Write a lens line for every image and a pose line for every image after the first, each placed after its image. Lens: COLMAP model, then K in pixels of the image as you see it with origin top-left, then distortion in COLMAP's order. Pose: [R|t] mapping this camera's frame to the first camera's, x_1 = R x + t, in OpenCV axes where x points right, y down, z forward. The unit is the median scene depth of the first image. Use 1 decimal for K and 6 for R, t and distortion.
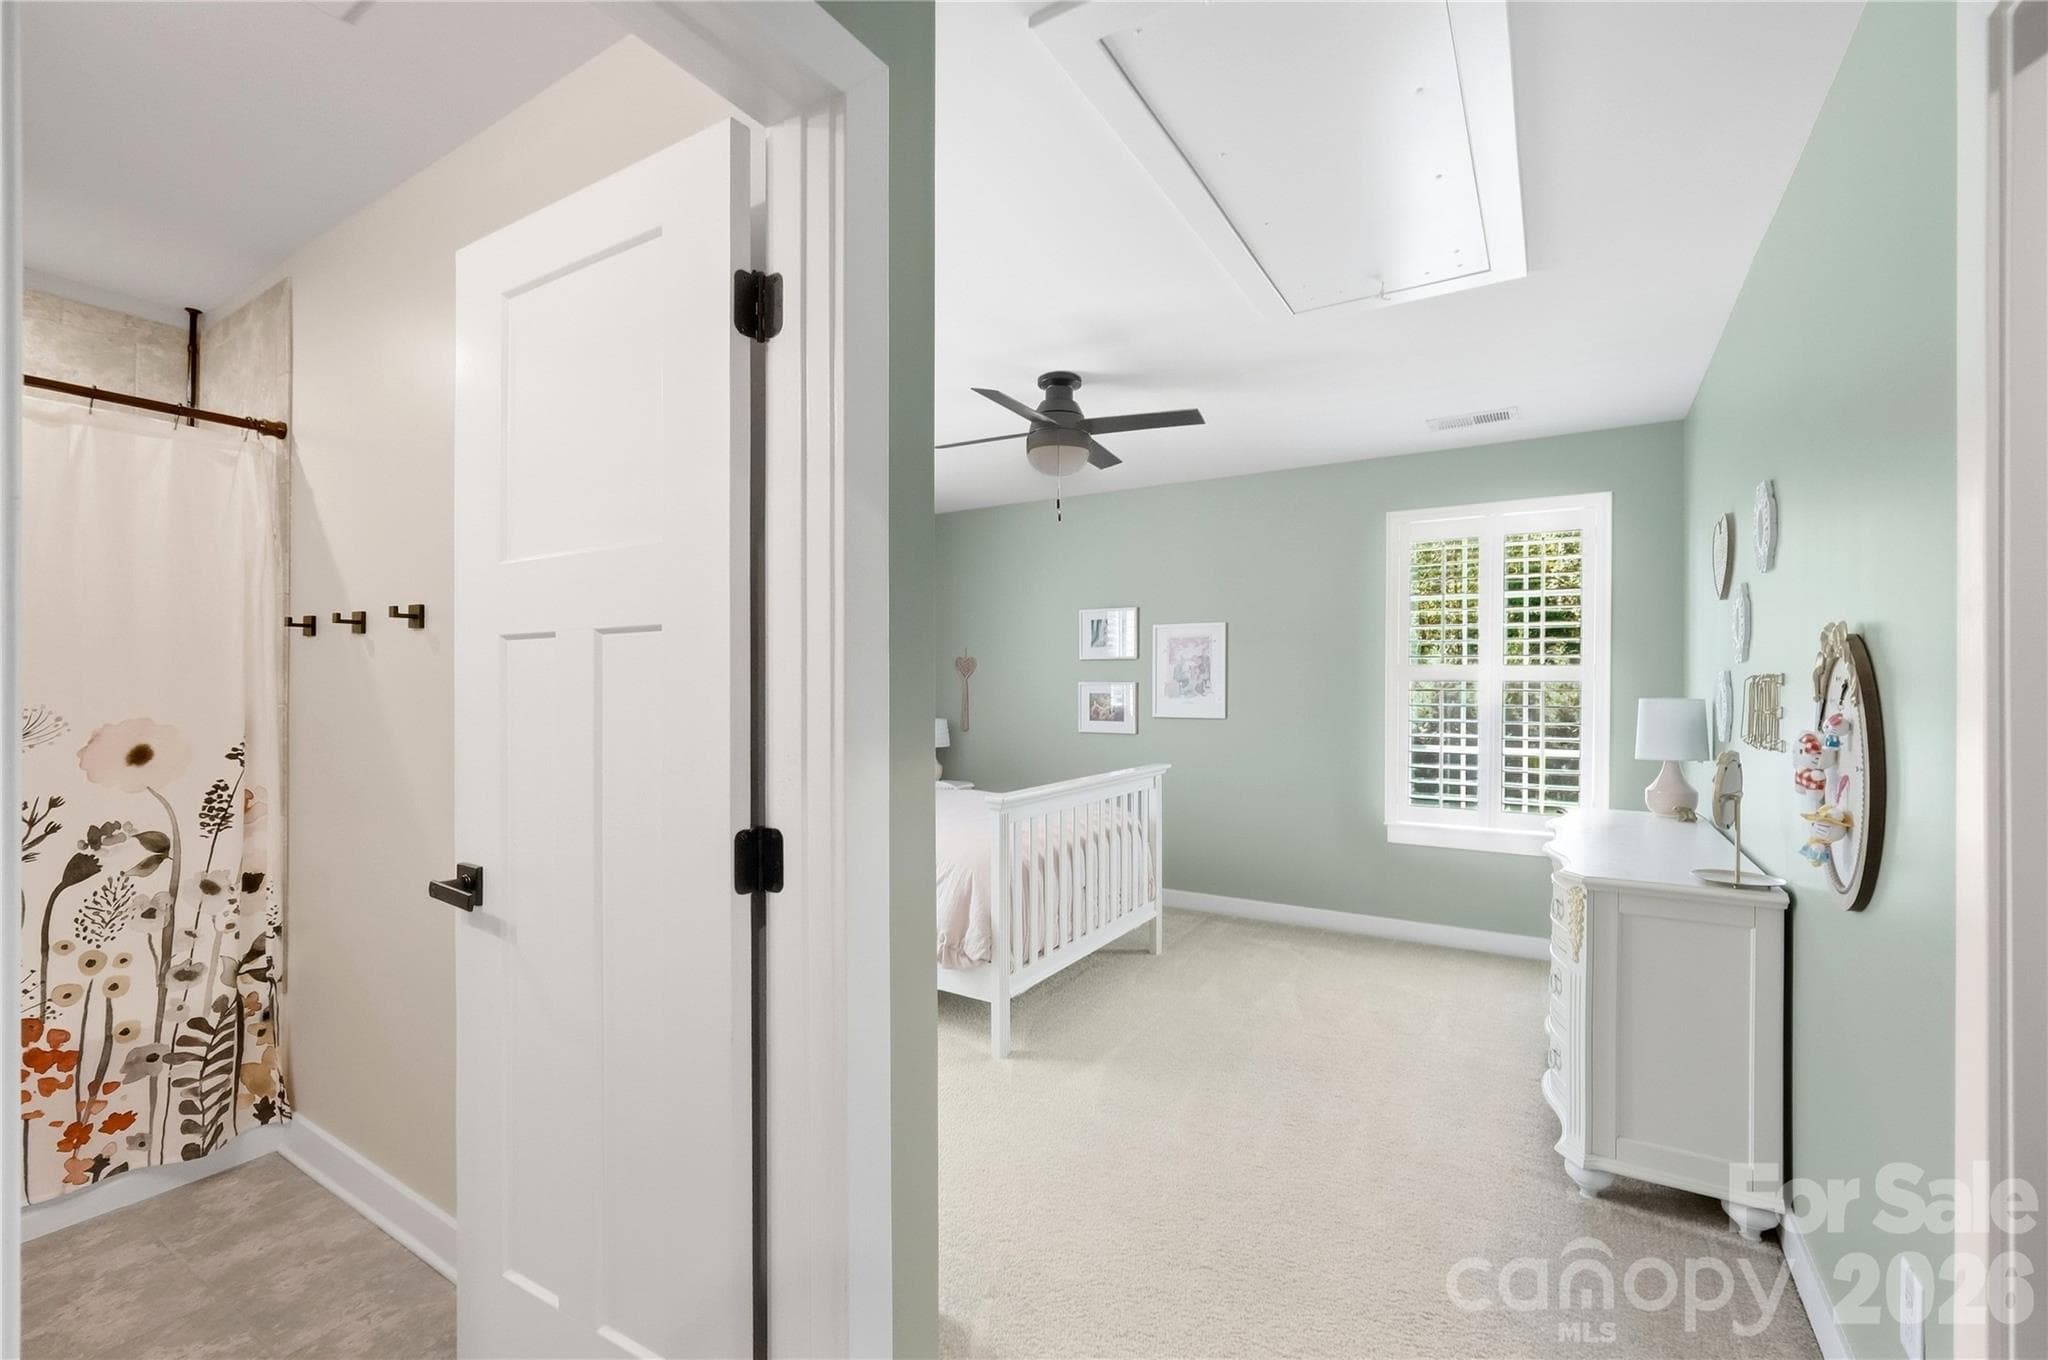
lens RADIAL K [[879.9, 0, 1023.3], [0, 879.9, 683.9], [0, 0, 1]] dist [-0.004869, -0.000090]
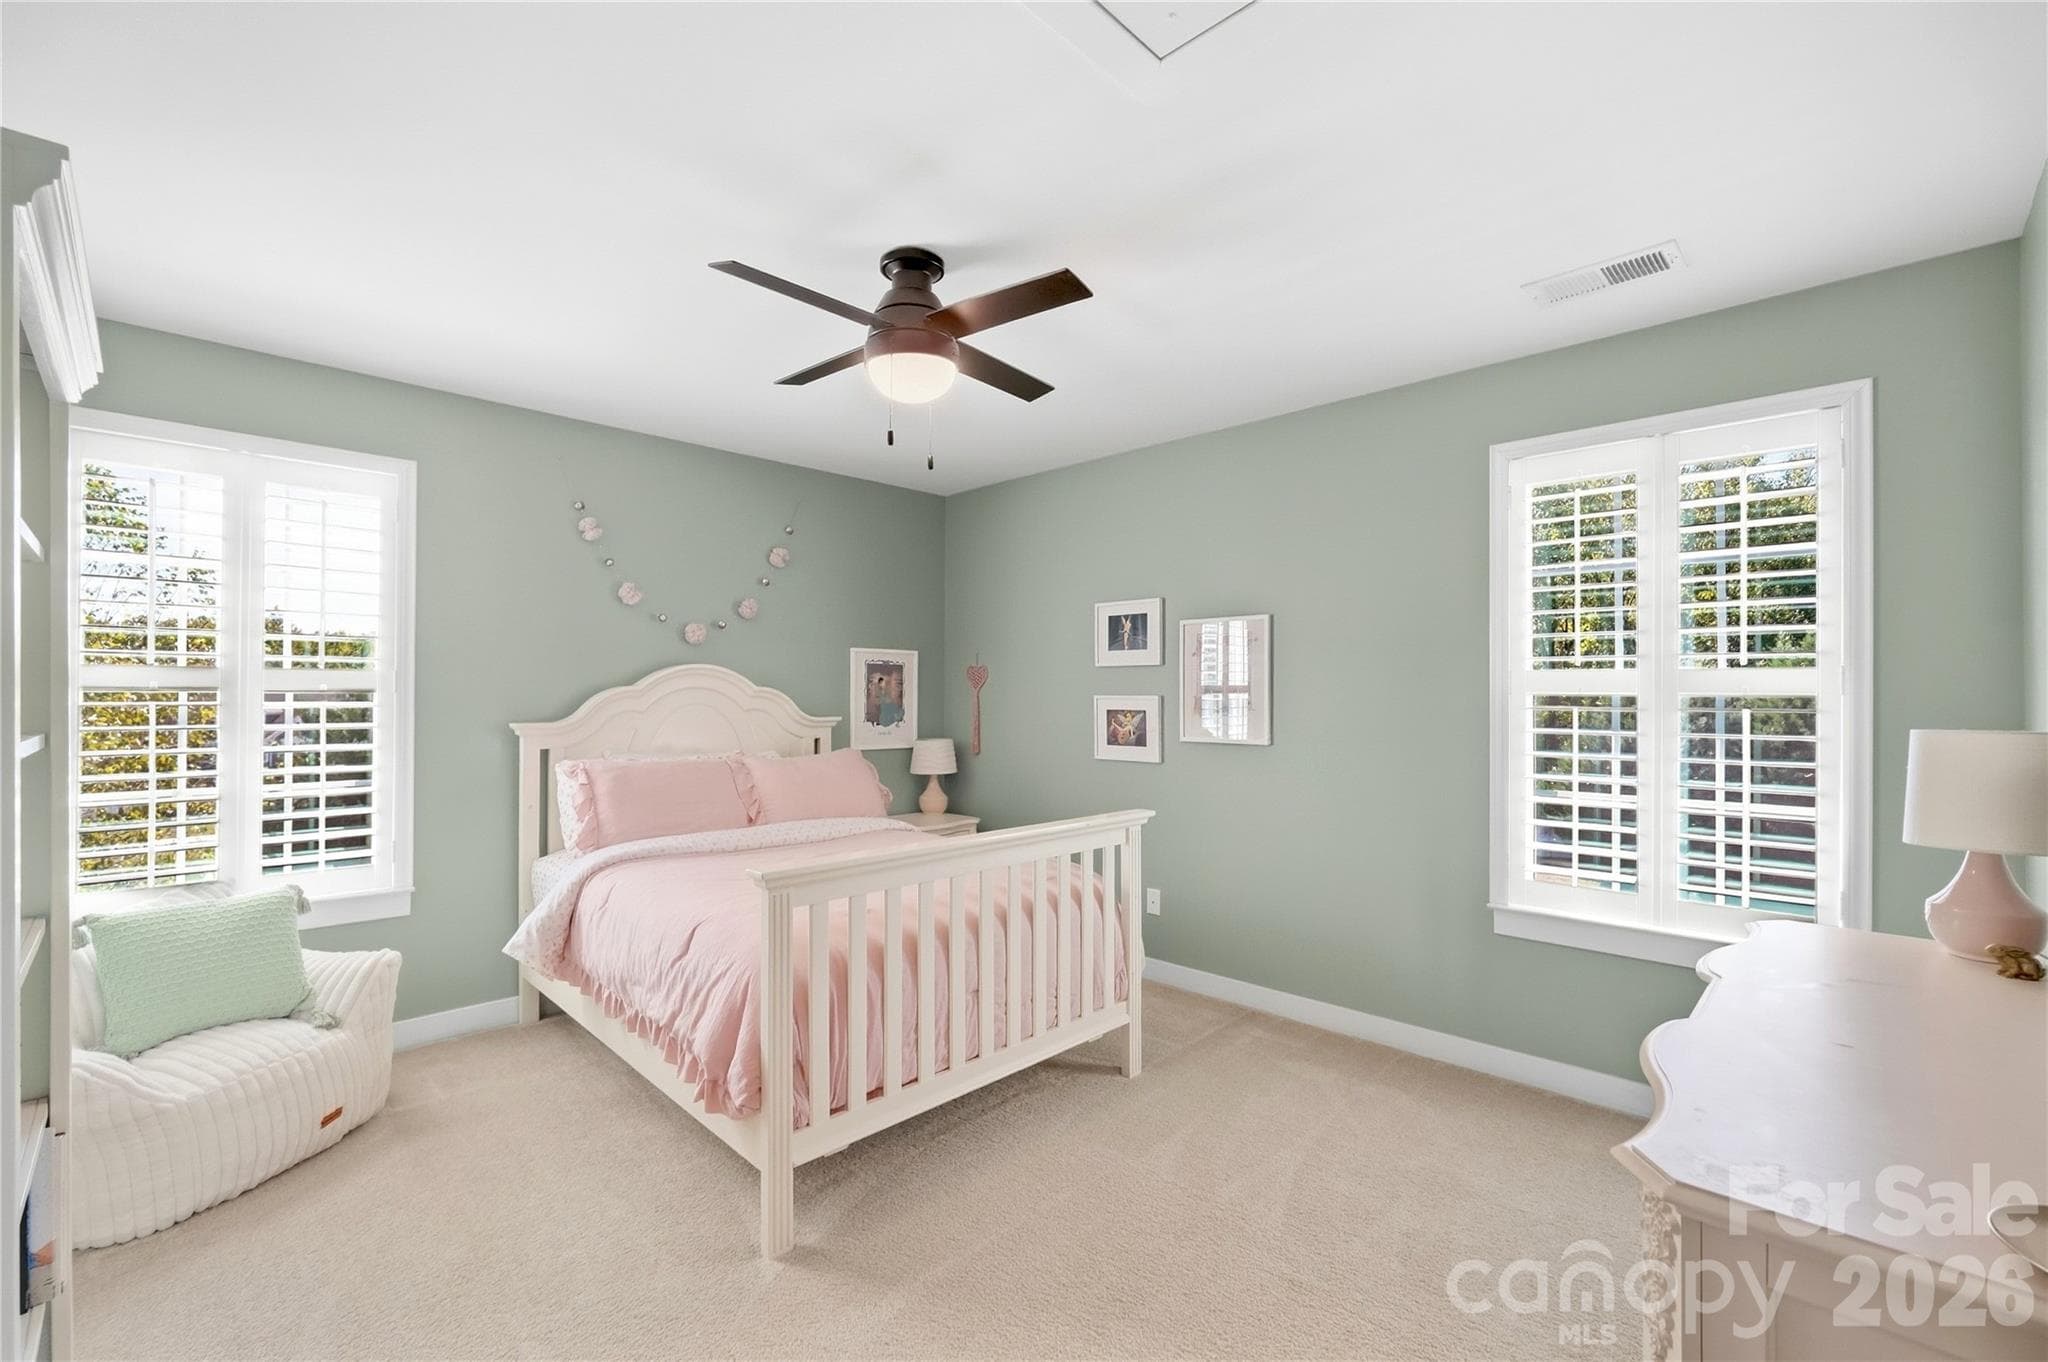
lens RADIAL K [[879.9, 0, 1026.1], [0, 879.9, 684.9], [0, 0, 1]] dist [-0.004869, -0.000090]
pose [[0.975122, -0.002942, -0.221648, 0.227768], [0.000620, 0.999944, -0.010545, -0.003905], [0.221667, 0.010145, 0.975070, 0.278539]]
